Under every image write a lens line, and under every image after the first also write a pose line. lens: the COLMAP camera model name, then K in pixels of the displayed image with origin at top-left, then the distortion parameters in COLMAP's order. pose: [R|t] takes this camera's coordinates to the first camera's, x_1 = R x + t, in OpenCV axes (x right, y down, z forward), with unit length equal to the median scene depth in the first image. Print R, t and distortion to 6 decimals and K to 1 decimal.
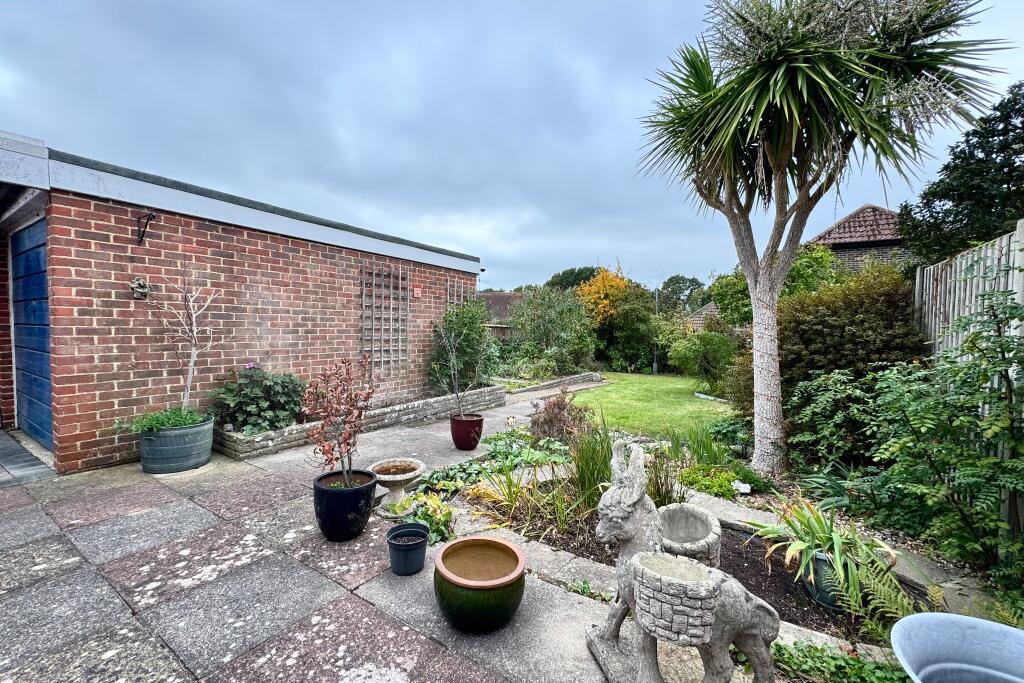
lens RADIAL K [[407.0, 0, 512.5], [0, 407.0, 340.7], [0, 0, 1]] dist [-0.000216, -0.000061]
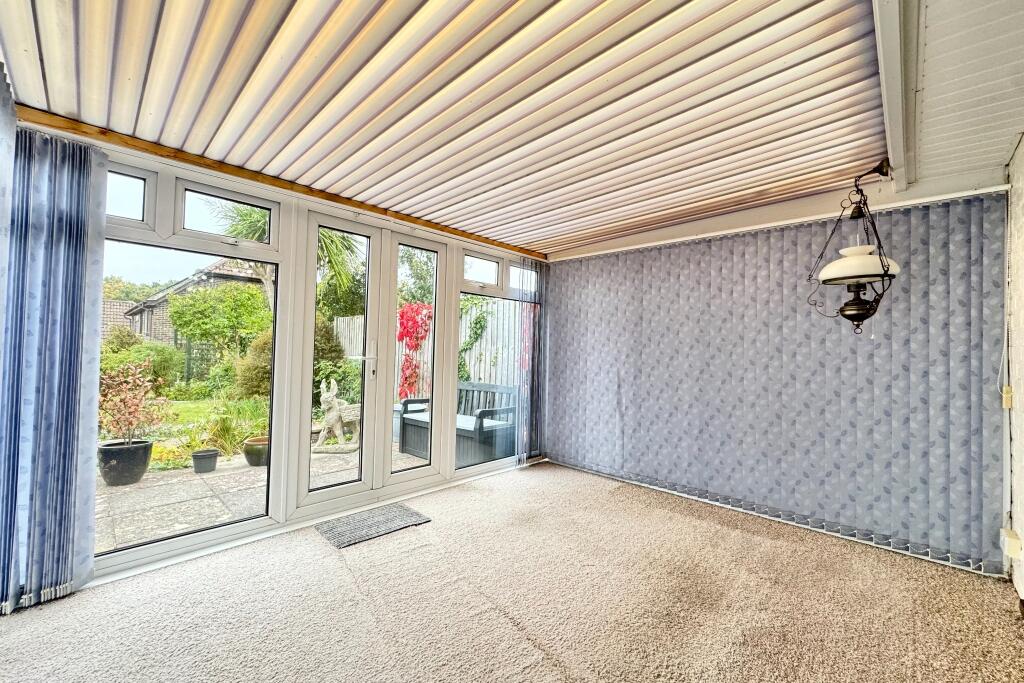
lens RADIAL K [[407.0, 0, 510.0], [0, 407.0, 339.3], [0, 0, 1]] dist [-0.000216, -0.000061]
pose [[0.203133, 0.020703, 0.978932, -0.273278], [0.013935, 0.999614, -0.024032, 0.003989], [-0.979052, 0.018523, 0.202766, -0.111423]]
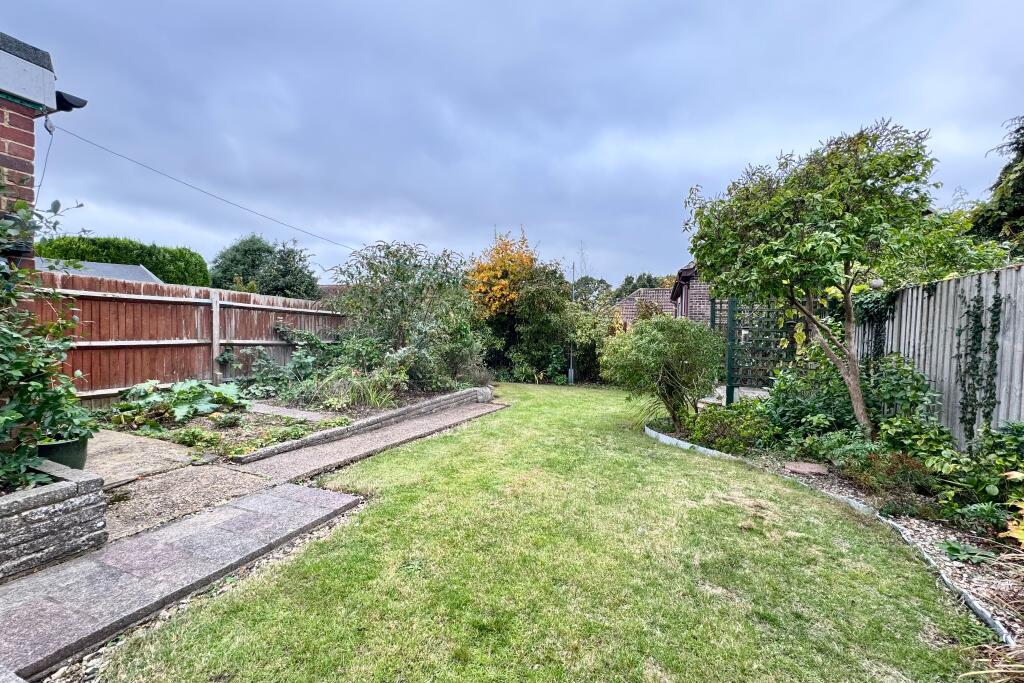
lens RADIAL K [[407.0, 0, 509.1], [0, 407.0, 337.4], [0, 0, 1]] dist [-0.000216, -0.000061]
pose [[0.979893, 0.001719, 0.199515, 0.107521], [0.000361, 0.999946, -0.010390, 0.007039], [-0.199522, 0.010253, 0.979840, 0.344207]]
